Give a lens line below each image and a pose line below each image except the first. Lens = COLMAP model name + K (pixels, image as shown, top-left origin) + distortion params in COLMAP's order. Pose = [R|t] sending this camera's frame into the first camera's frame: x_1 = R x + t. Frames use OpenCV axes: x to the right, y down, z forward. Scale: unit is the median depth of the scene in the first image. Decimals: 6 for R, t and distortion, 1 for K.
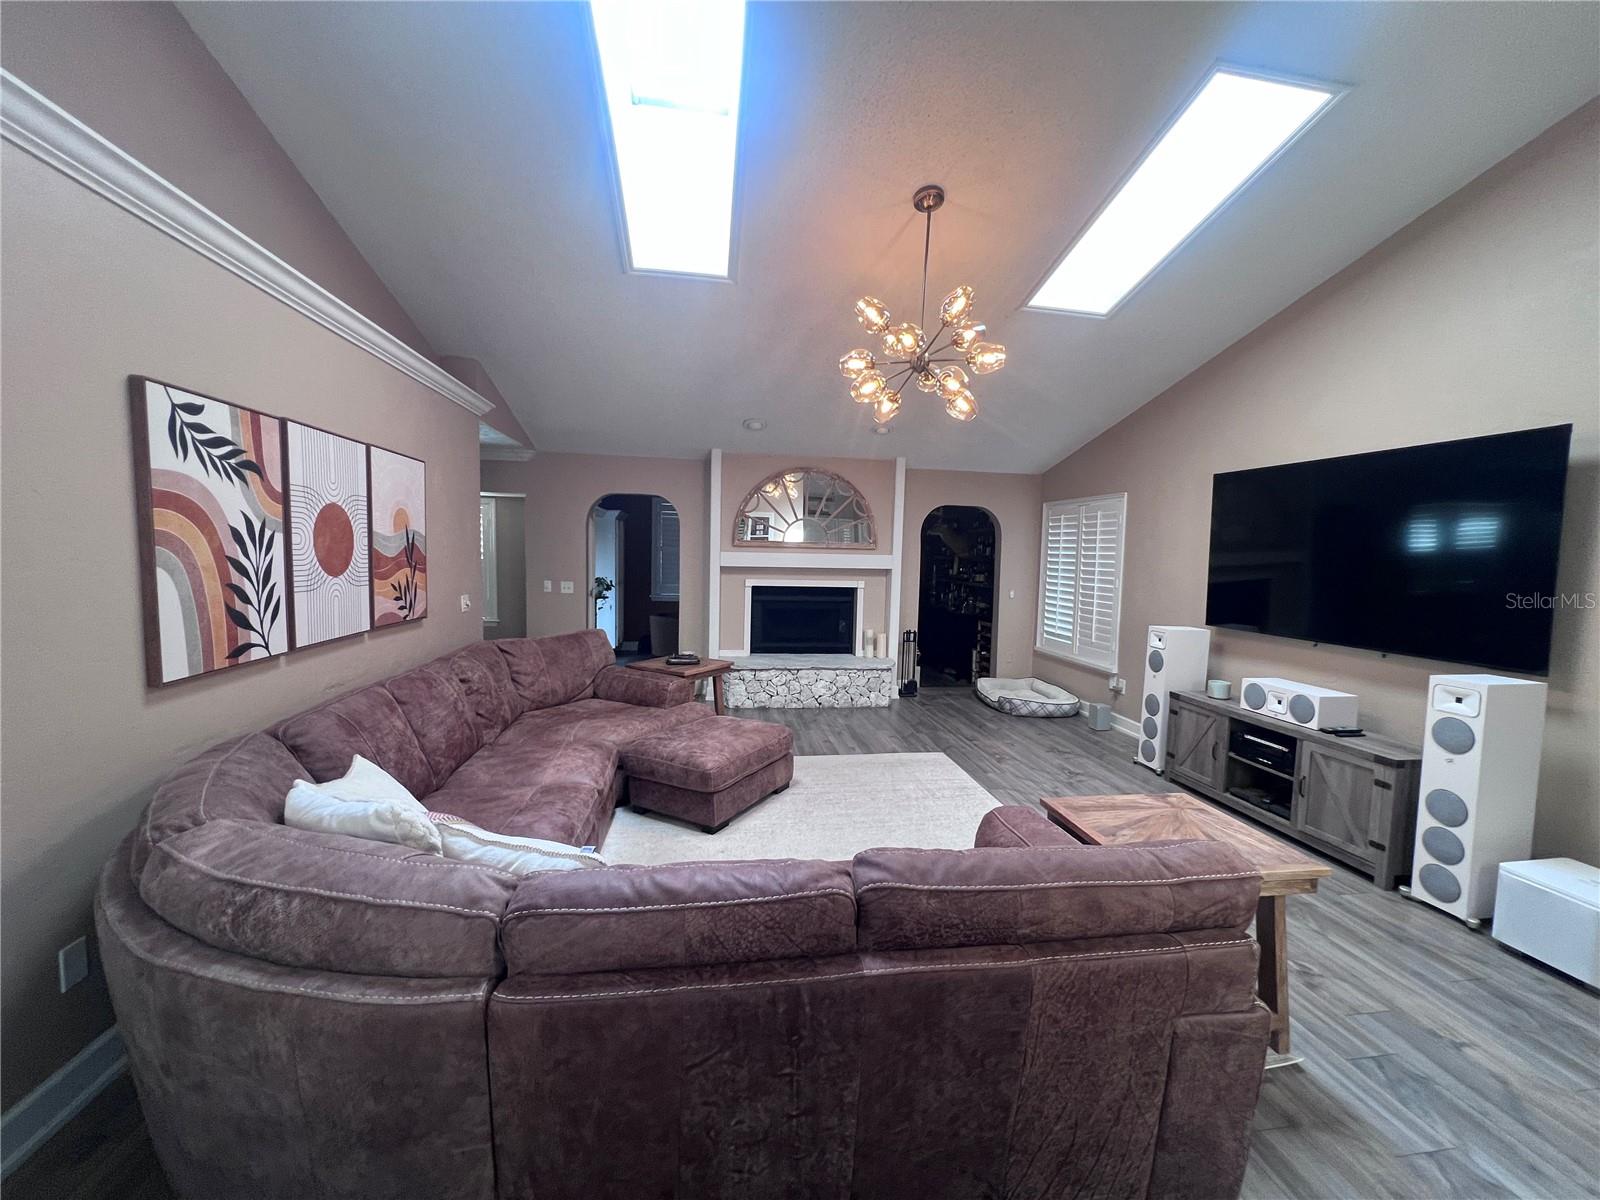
lens RADIAL K [[637.8, 0, 797.7], [0, 637.8, 597.7], [0, 0, 1]] dist [0.000295, -0.000327]
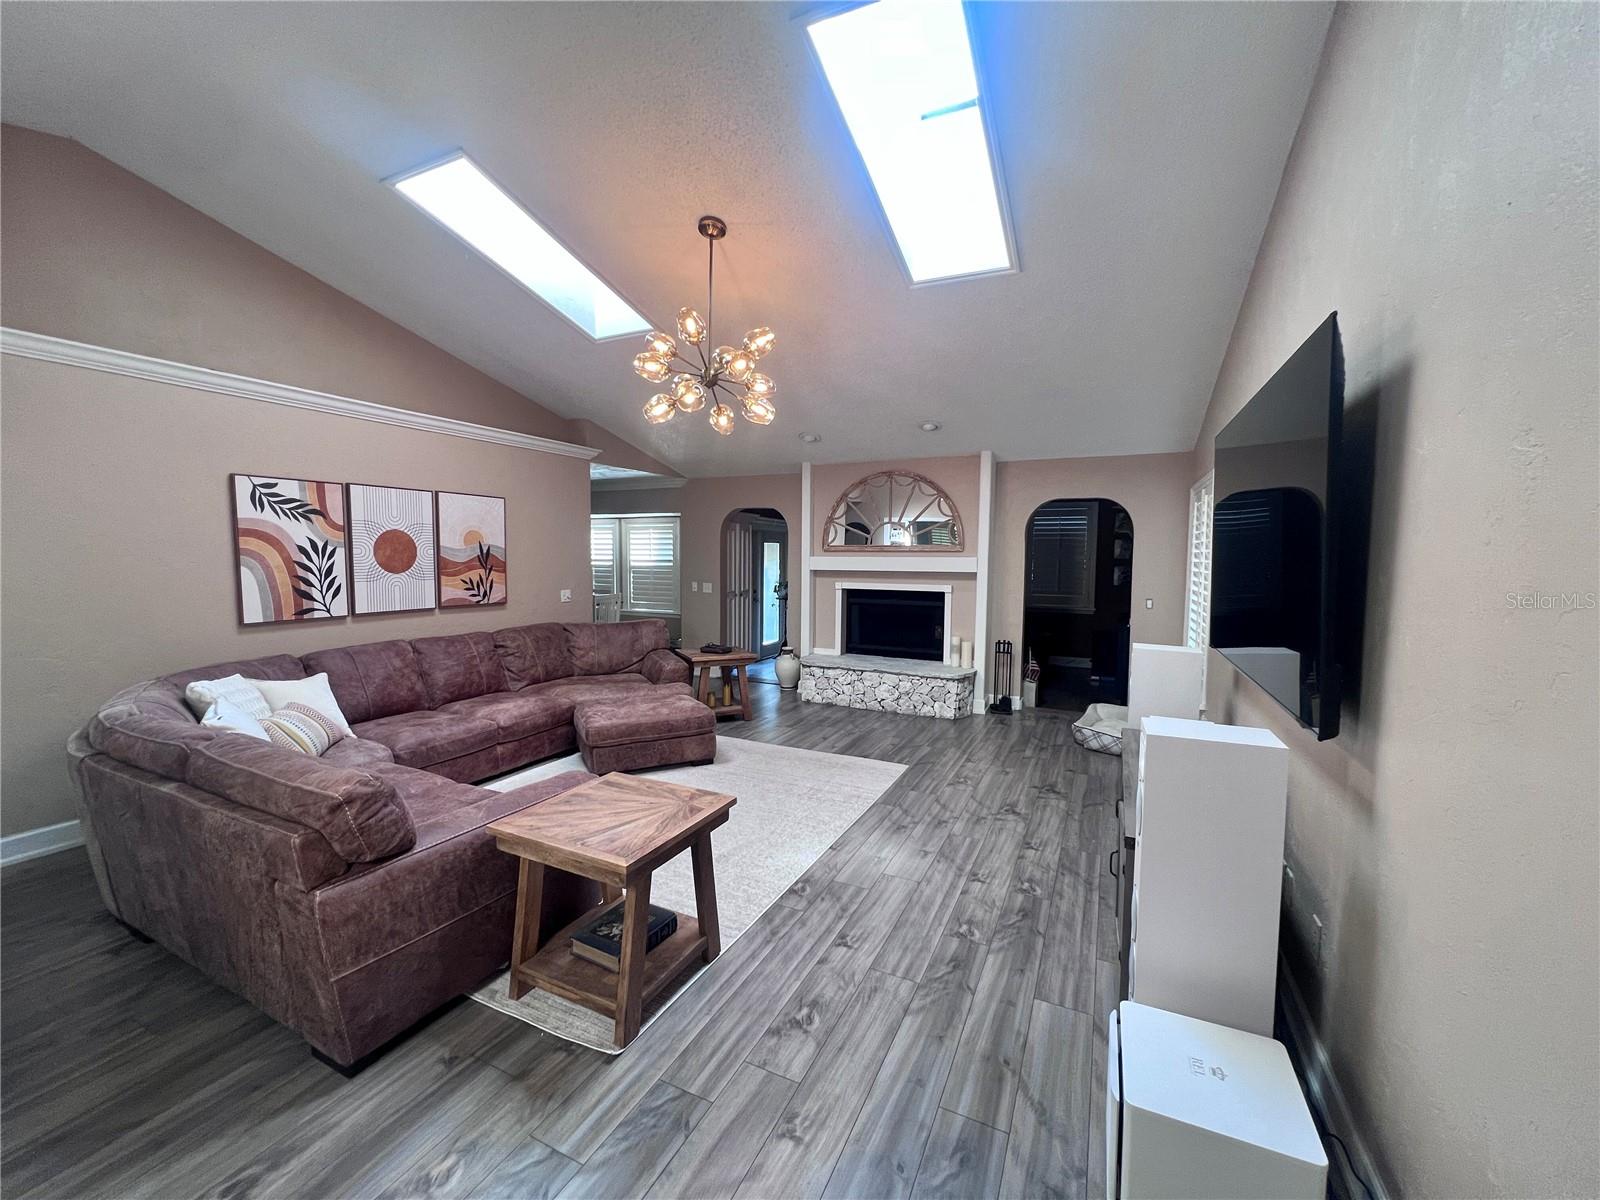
lens RADIAL K [[637.8, 0, 803.3], [0, 637.8, 596.4], [0, 0, 1]] dist [0.000295, -0.000327]
pose [[0.824569, 0.020250, -0.565399, 0.711249], [-0.028820, 0.999565, -0.006232, 0.004206], [0.565027, 0.021434, 0.824794, 0.148835]]
